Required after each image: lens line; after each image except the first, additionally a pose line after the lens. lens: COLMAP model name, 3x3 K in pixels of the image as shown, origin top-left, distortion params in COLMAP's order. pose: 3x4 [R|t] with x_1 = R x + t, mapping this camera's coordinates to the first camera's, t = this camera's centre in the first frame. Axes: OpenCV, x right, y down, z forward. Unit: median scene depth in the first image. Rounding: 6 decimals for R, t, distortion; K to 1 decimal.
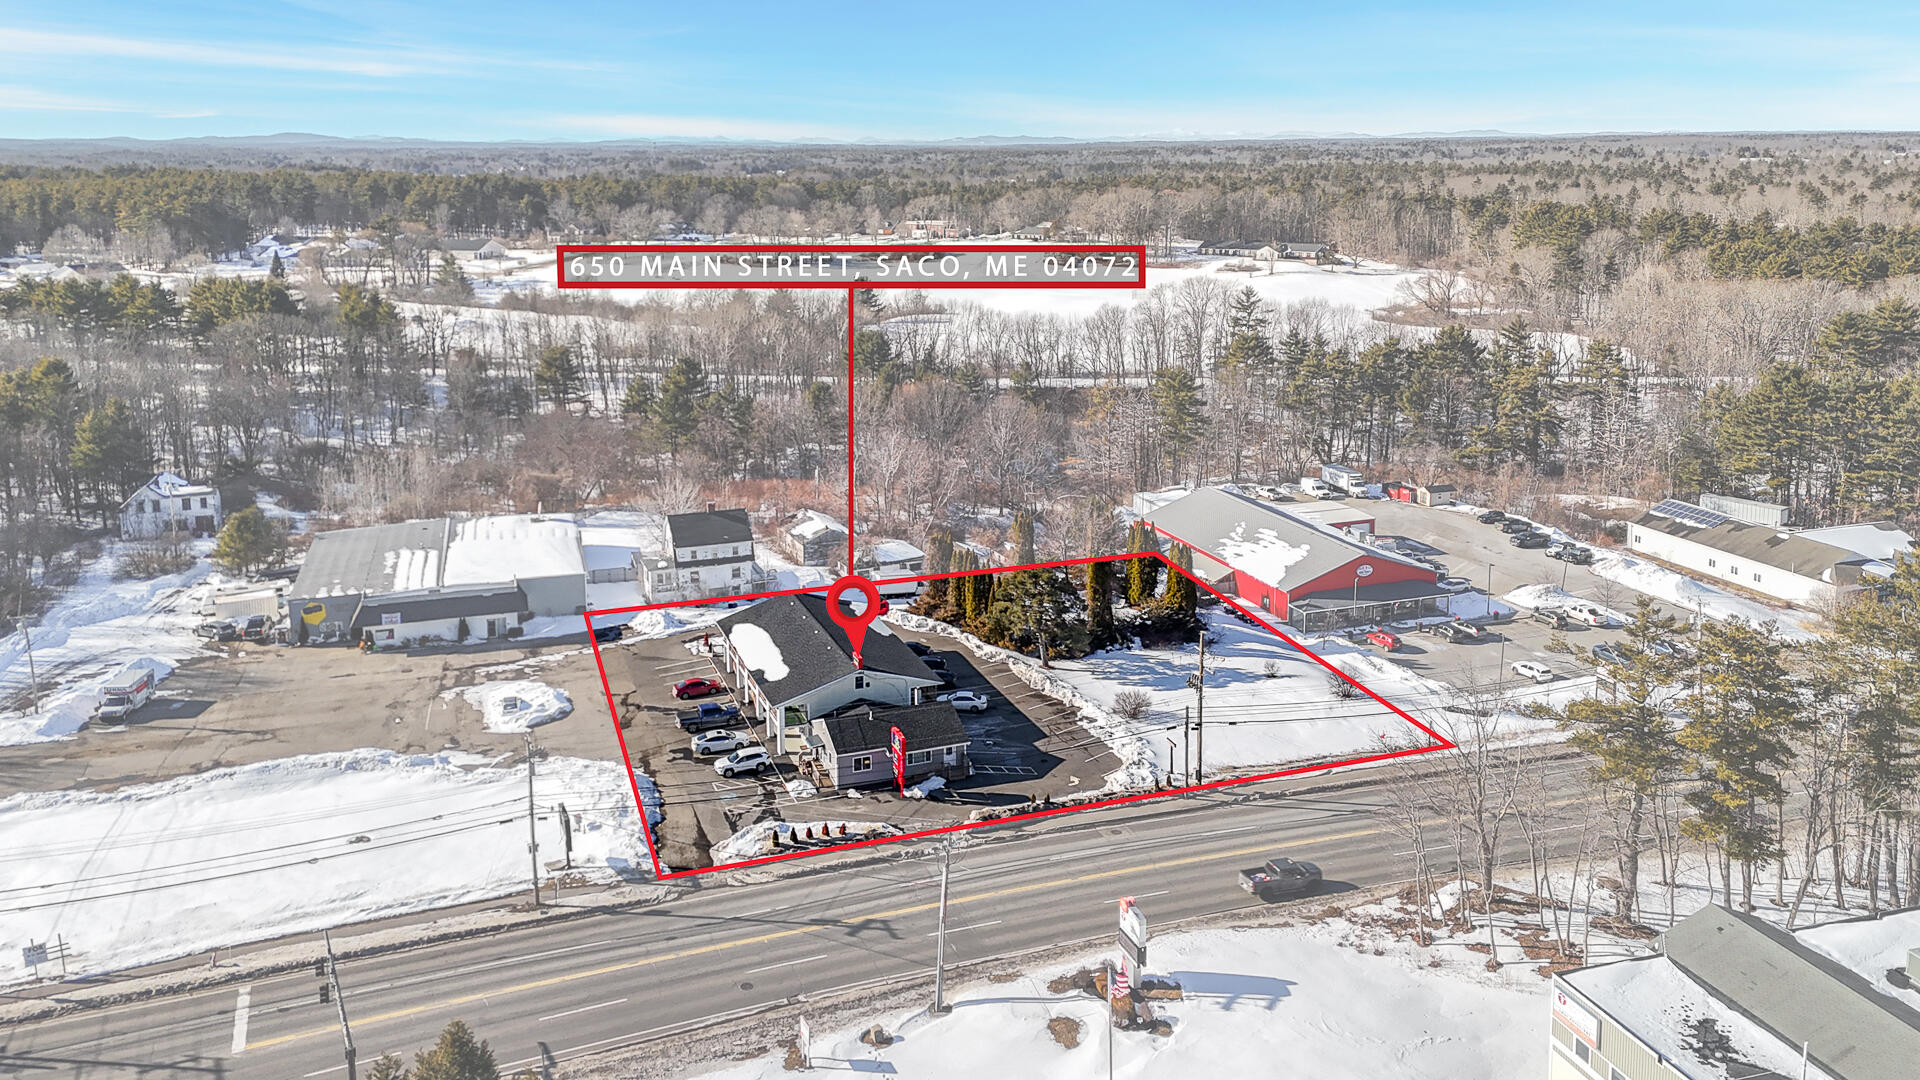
lens RADIAL K [[1419.8, 0, 960.0], [0, 1419.8, 540.0], [0, 0, 1]] dist [0.128802, -0.147623]
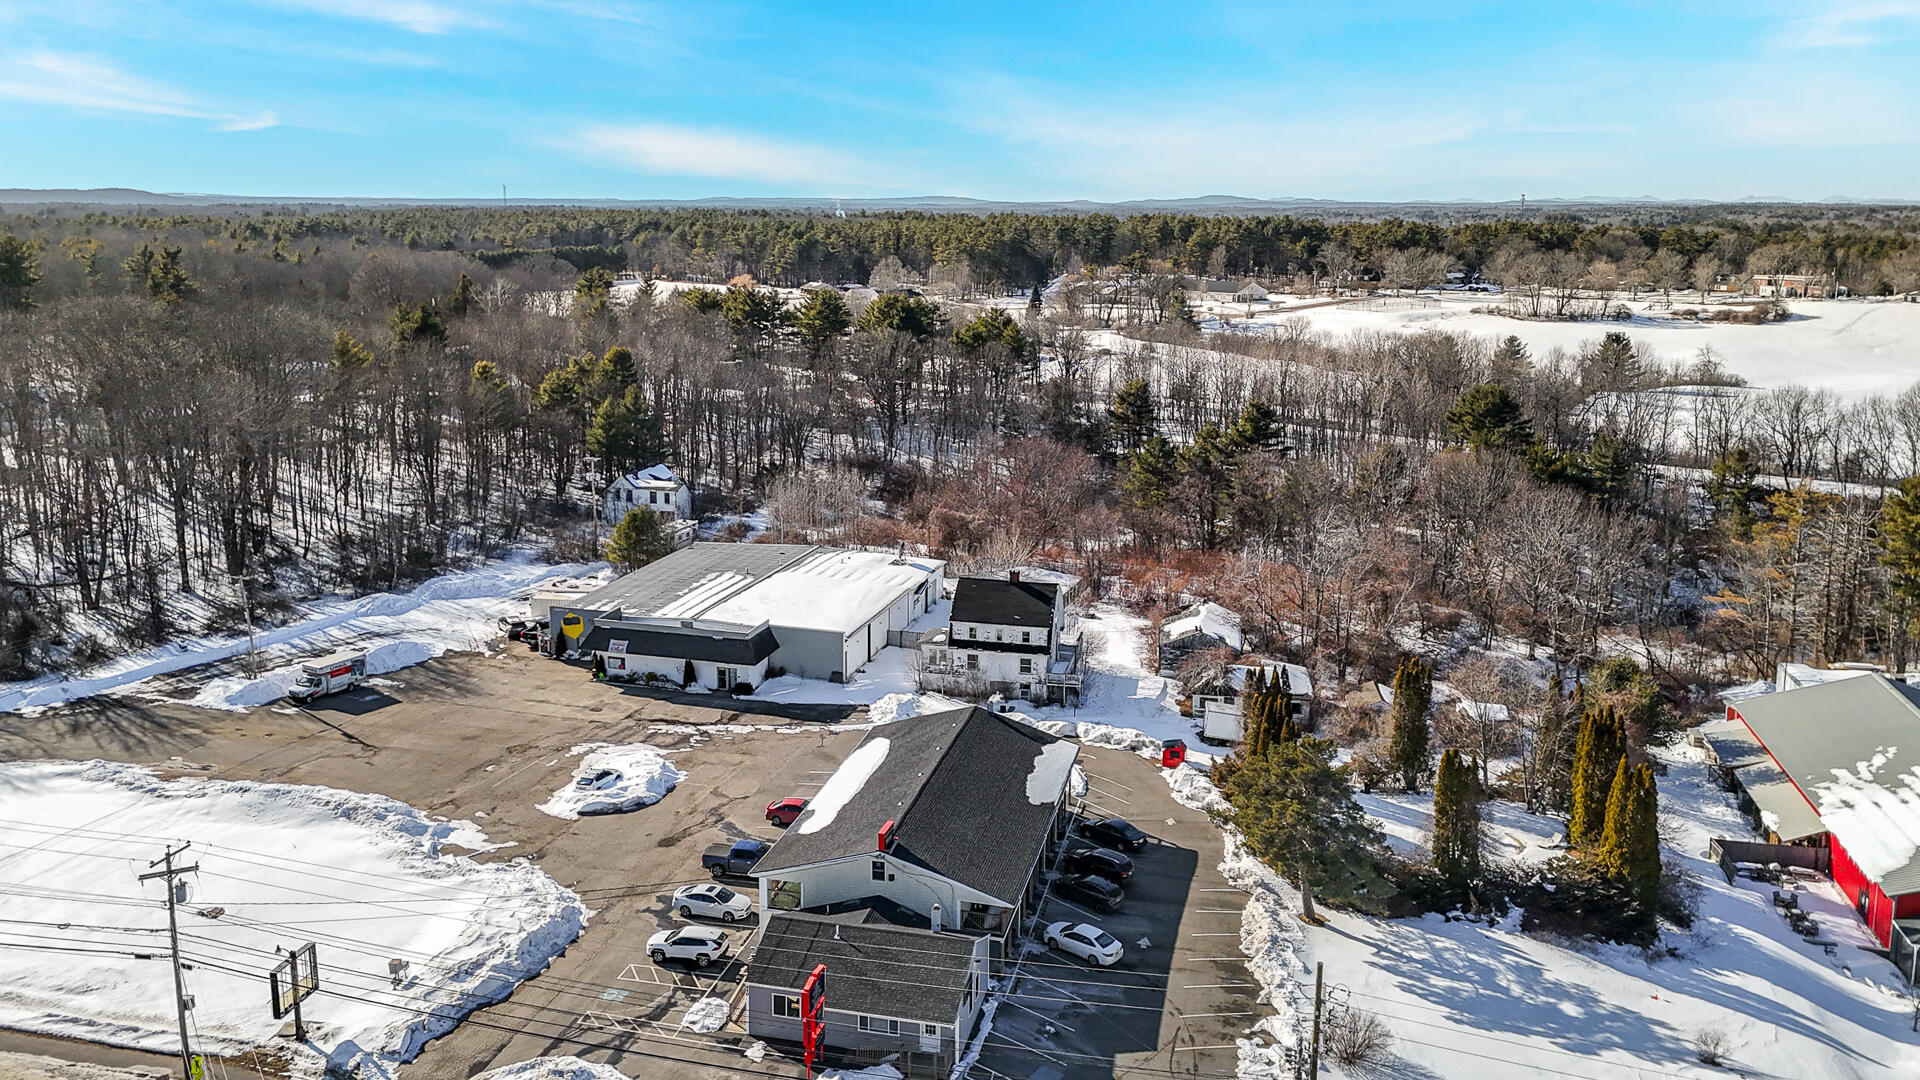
lens RADIAL K [[1434.6, 0, 960.6], [0, 1434.6, 506.9], [0, 0, 1]] dist [0.084152, -0.085775]
pose [[0.828632, 0.124359, -0.545805, 0.239614], [-0.158436, 0.987246, -0.015595, -0.047124], [0.536904, 0.099398, 0.837767, 0.369838]]
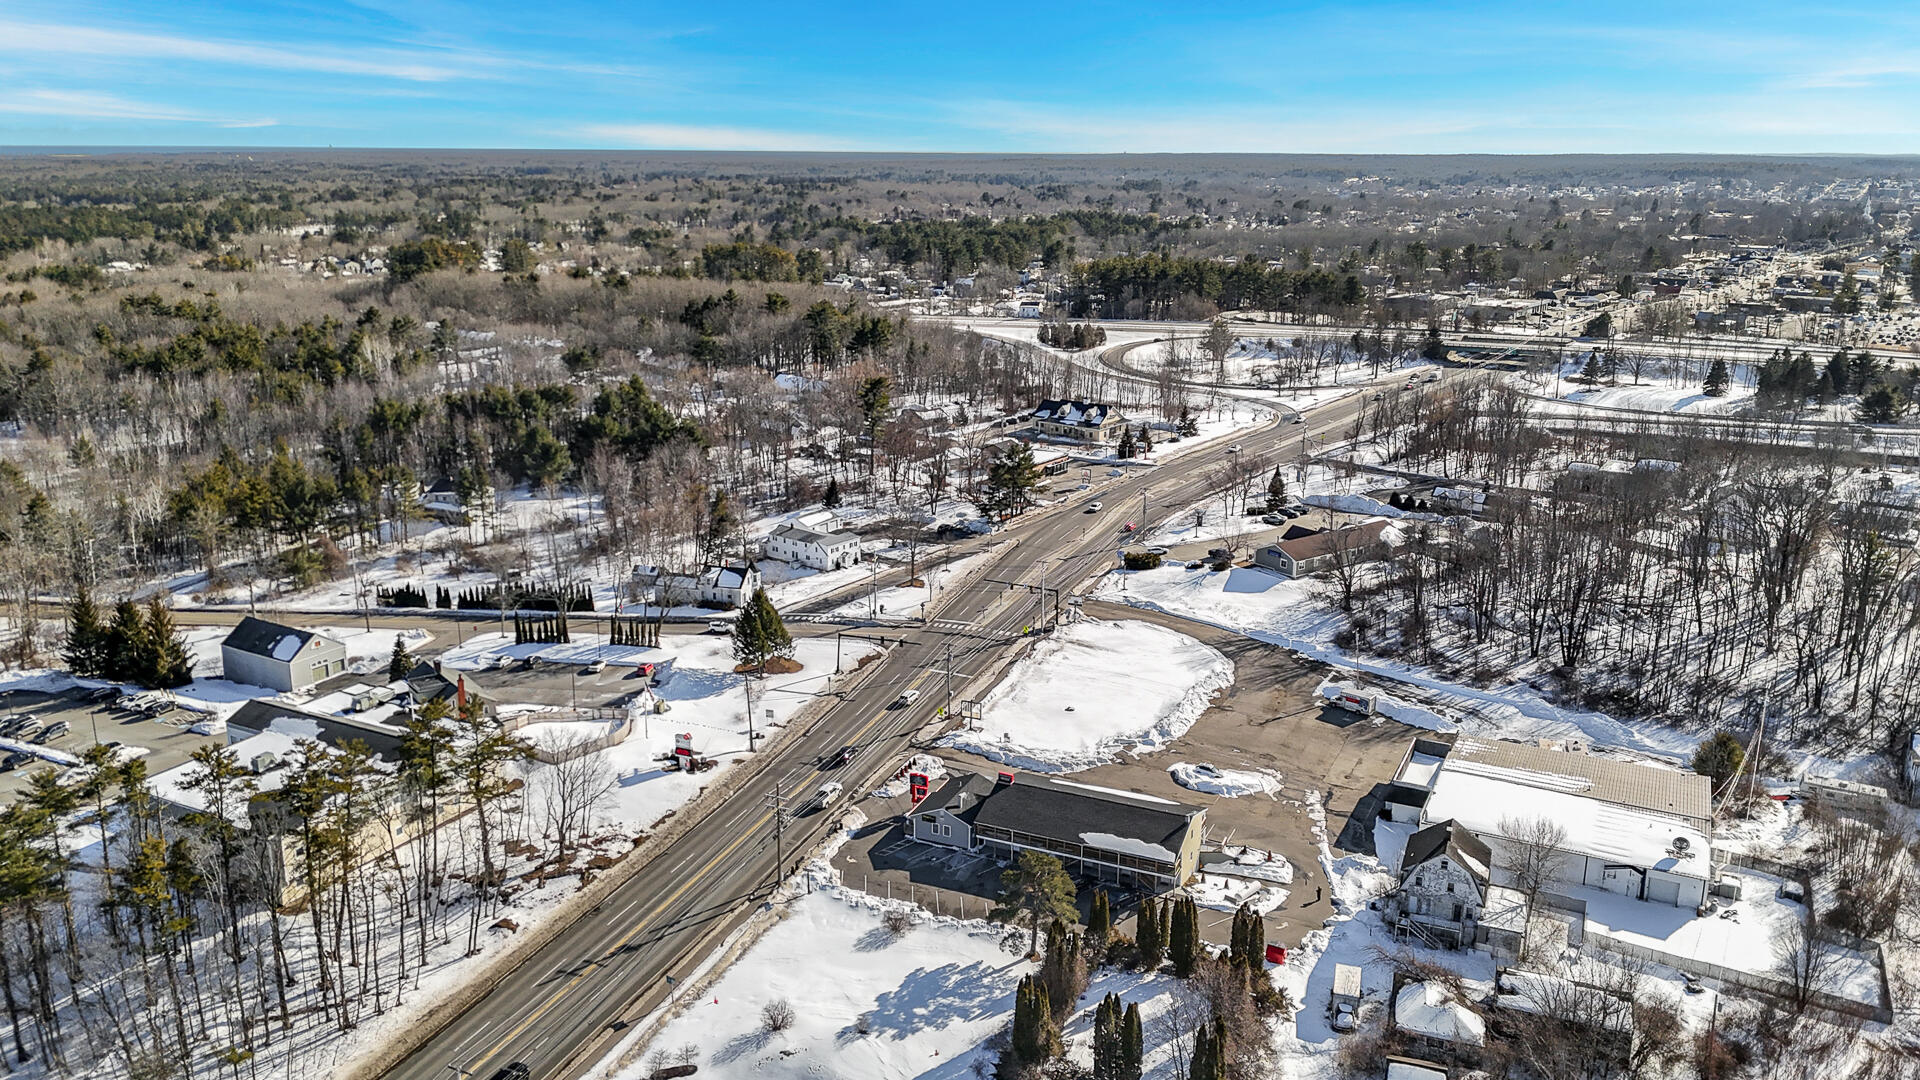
lens RADIAL K [[1430.7, 0, 953.8], [0, 1430.7, 534.2], [0, 0, 1]] dist [0.047584, 0.000138]
pose [[-0.696060, 0.190605, -0.692221, 0.735848], [-0.193151, 0.878865, 0.436221, -0.602810], [0.691515, 0.437339, -0.574927, 1.360337]]
